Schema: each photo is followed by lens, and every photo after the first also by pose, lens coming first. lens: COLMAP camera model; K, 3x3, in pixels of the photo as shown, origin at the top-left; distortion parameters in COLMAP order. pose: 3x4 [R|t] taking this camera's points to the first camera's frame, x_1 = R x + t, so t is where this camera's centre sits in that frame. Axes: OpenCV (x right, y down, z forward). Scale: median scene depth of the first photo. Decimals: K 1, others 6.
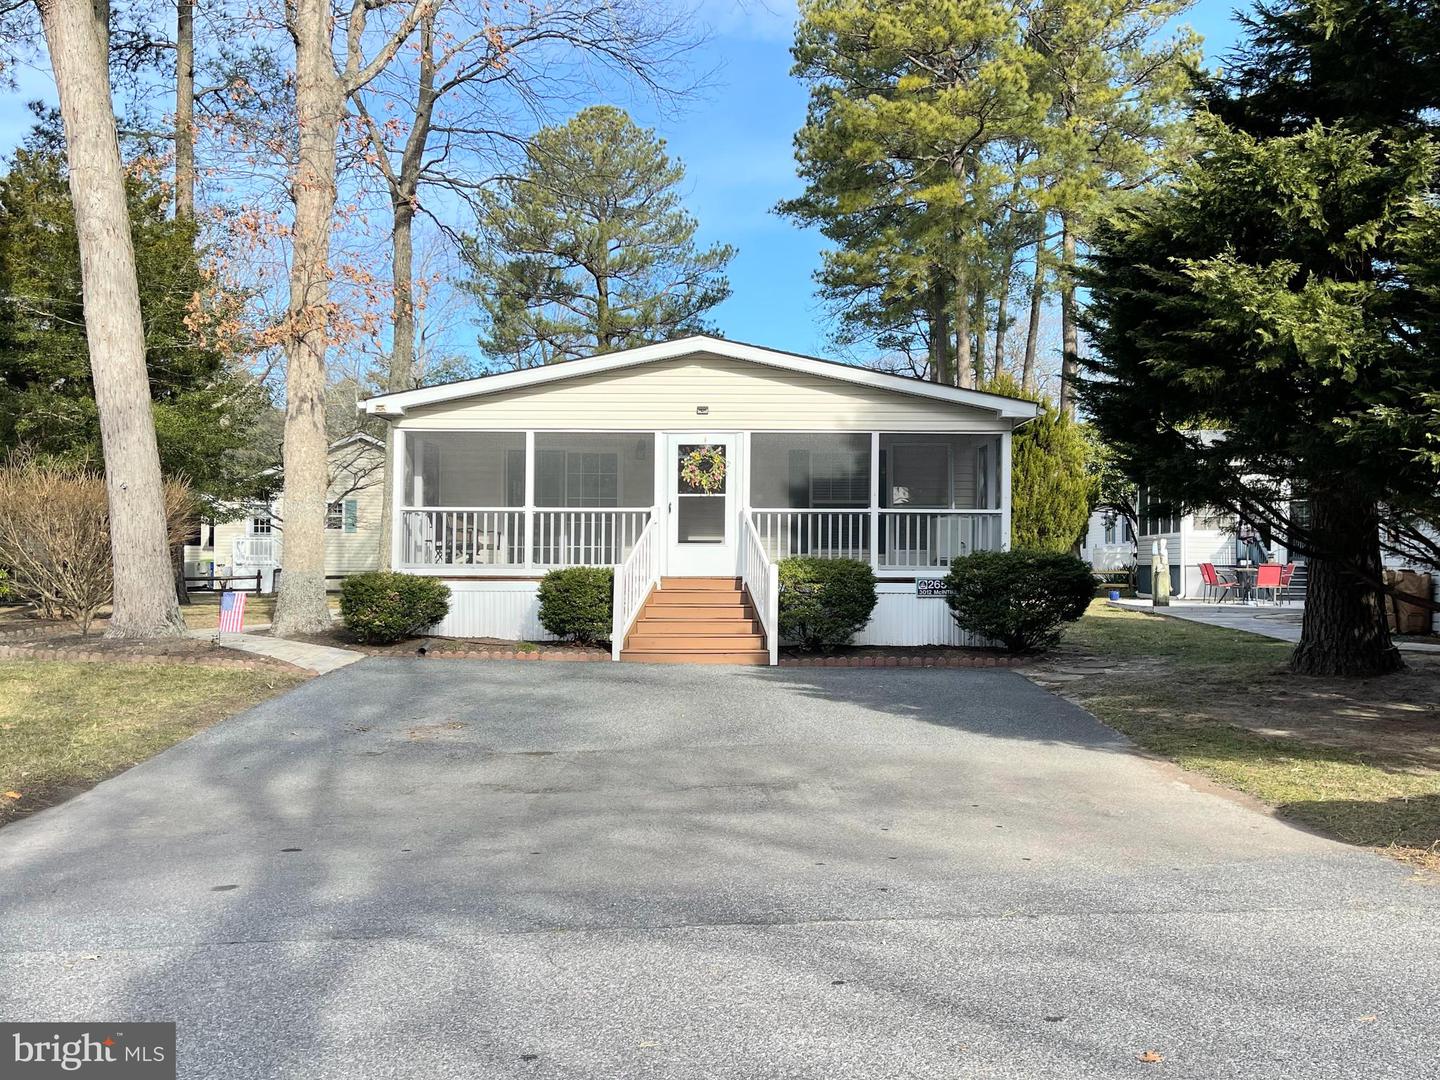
lens RADIAL K [[1301.2, 0, 722.8], [0, 1301.2, 544.1], [0, 0, 1]] dist [0.051657, -0.003486]
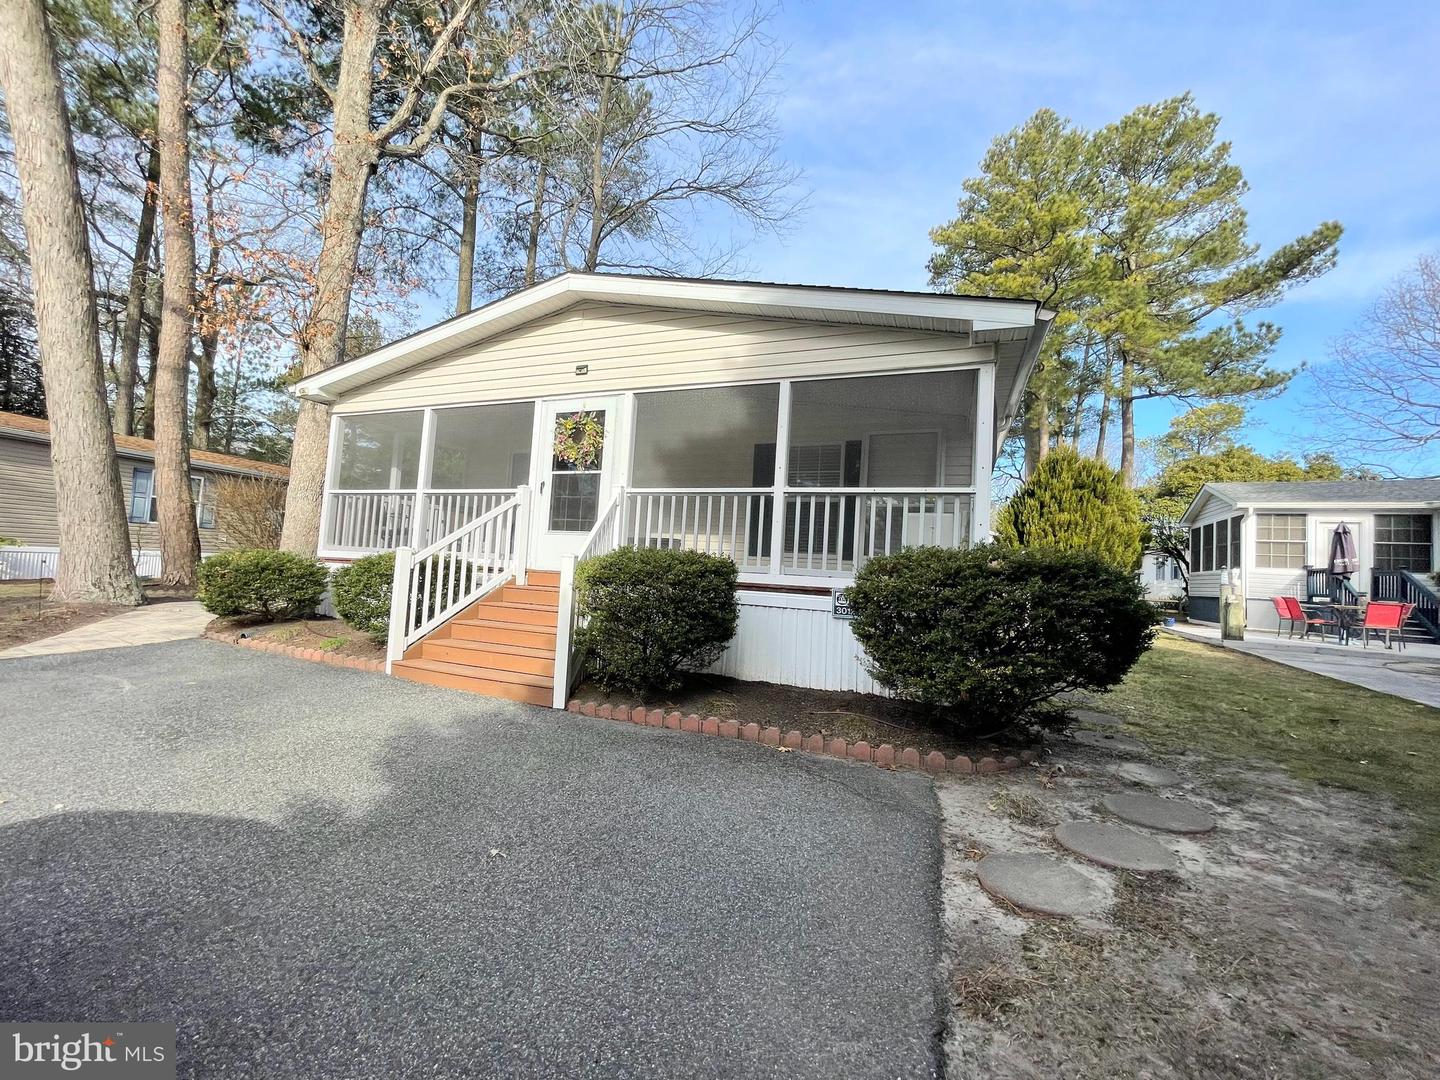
lens RADIAL K [[580.3, 0, 711.0], [0, 580.3, 539.9], [0, 0, 1]] dist [-0.002238, 0.000654]
pose [[0.932815, 0.027801, -0.359282, 0.194619], [-0.046133, 0.998029, -0.042548, 0.016378], [0.357391, 0.056264, 0.932259, 0.691150]]
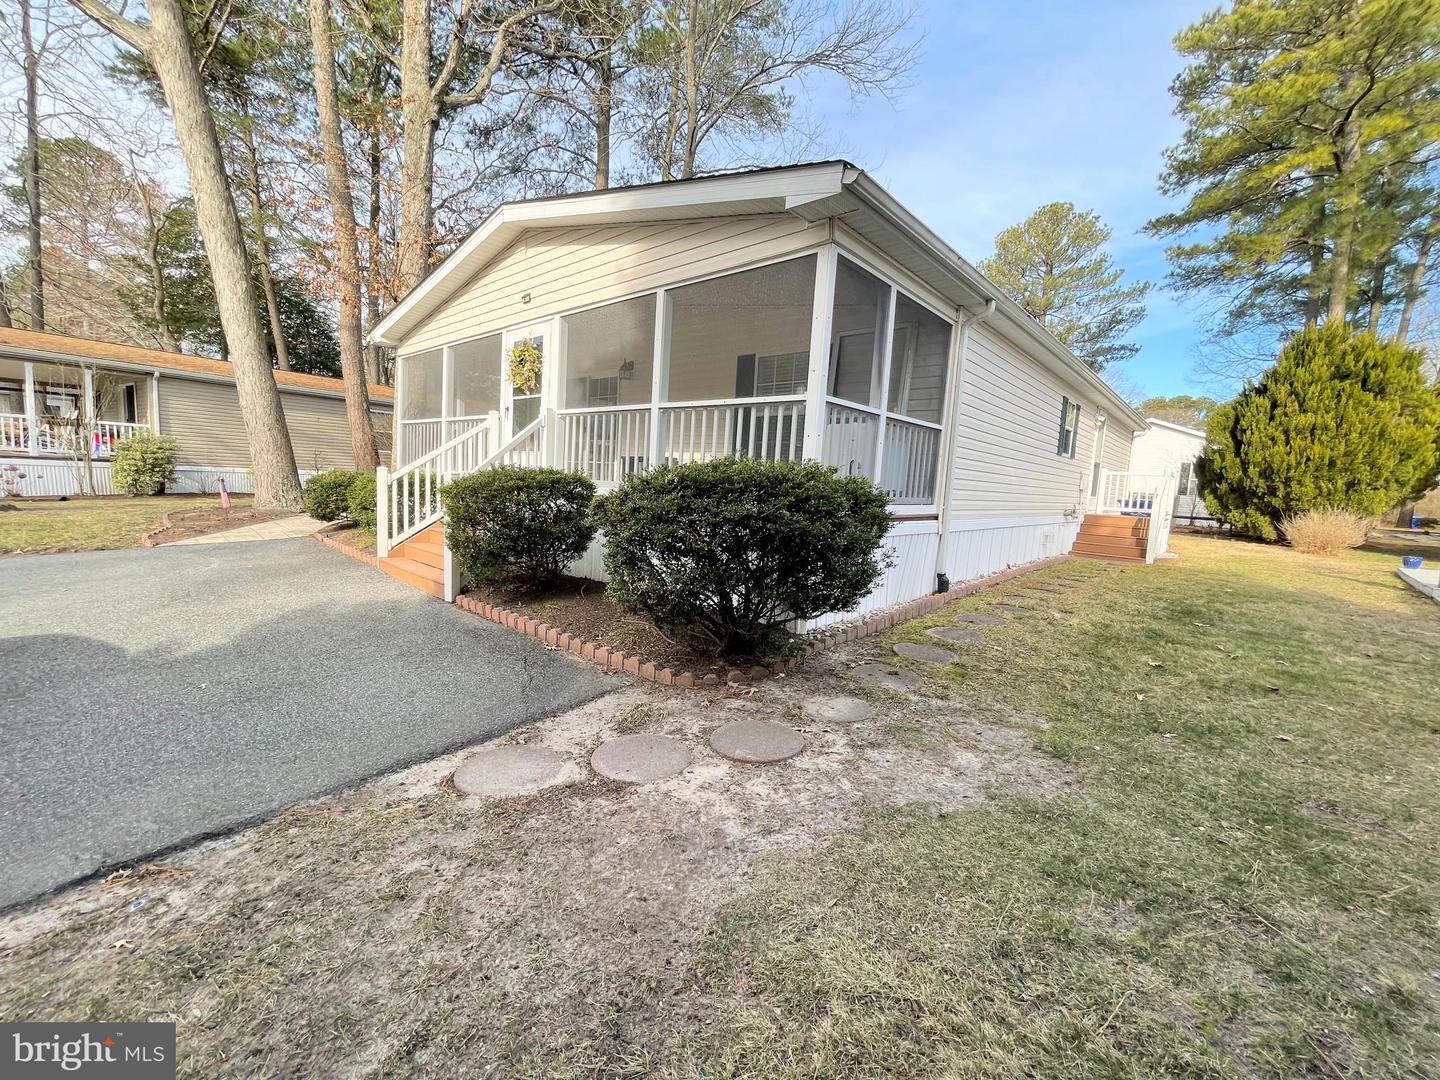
lens RADIAL K [[580.3, 0, 708.6], [0, 580.3, 539.2], [0, 0, 1]] dist [-0.002238, 0.000654]
pose [[0.753066, 0.104903, -0.649528, 0.347233], [-0.043643, 0.992998, 0.109776, 0.010375], [0.656496, -0.054321, 0.752371, 0.774666]]
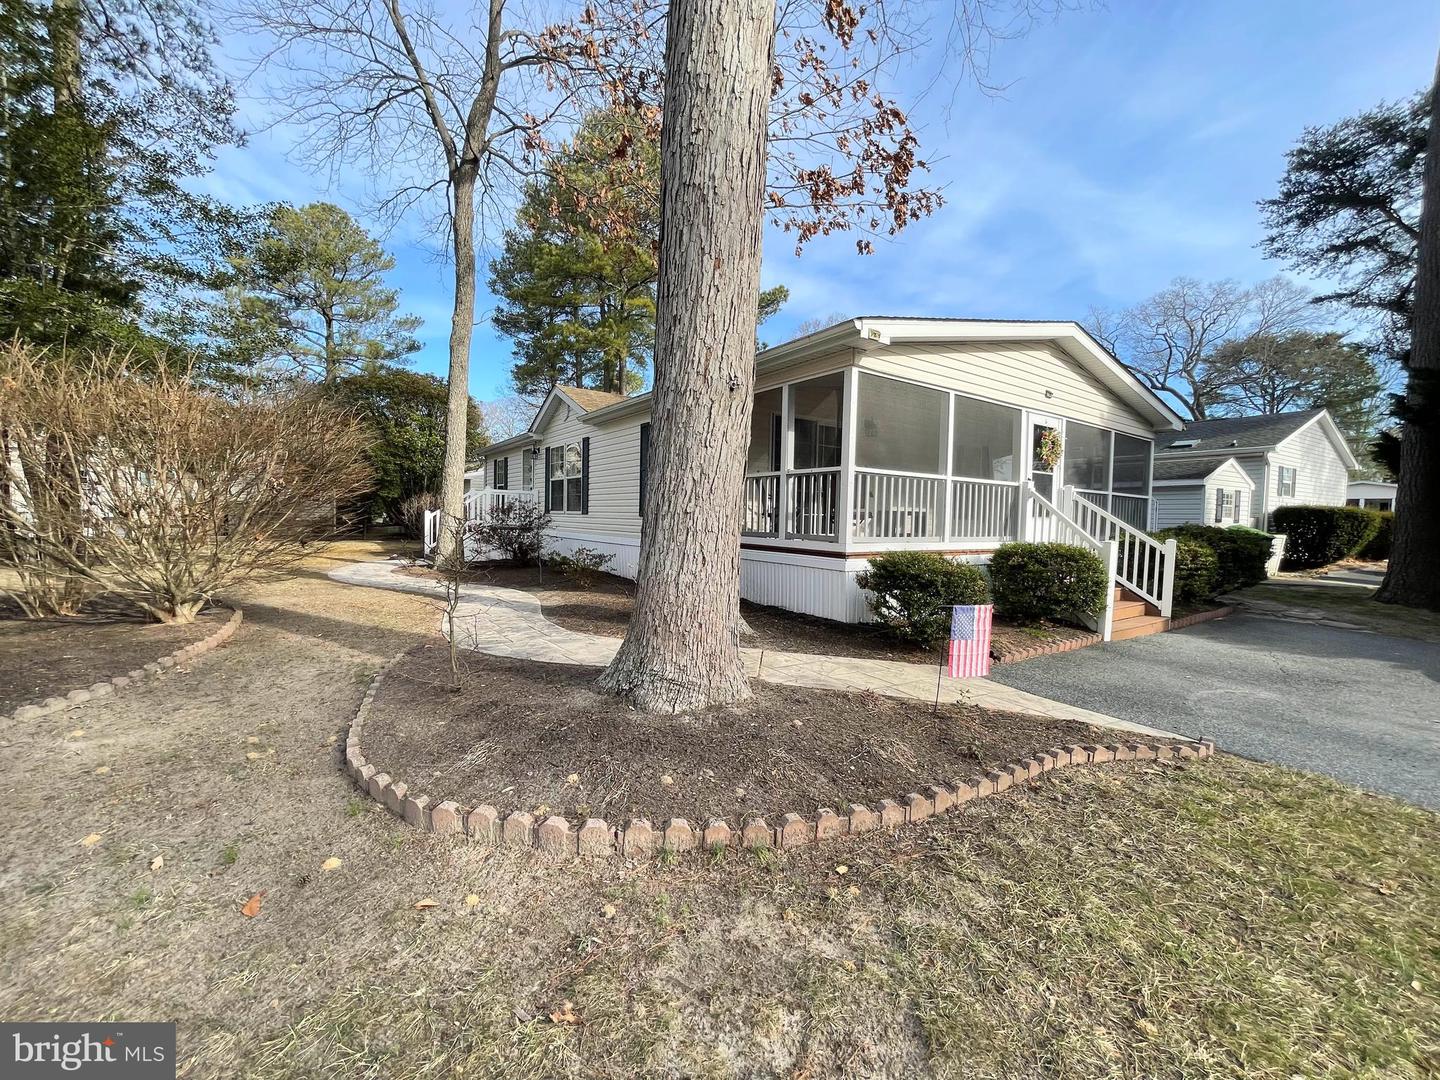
lens RADIAL K [[580.3, 0, 718.5], [0, 580.3, 555.4], [0, 0, 1]] dist [-0.002238, 0.000654]
pose [[0.802855, -0.025692, 0.595620, -0.526478], [-0.010473, 0.998309, 0.057178, 0.006567], [-0.596082, -0.052143, 0.801228, 0.767206]]
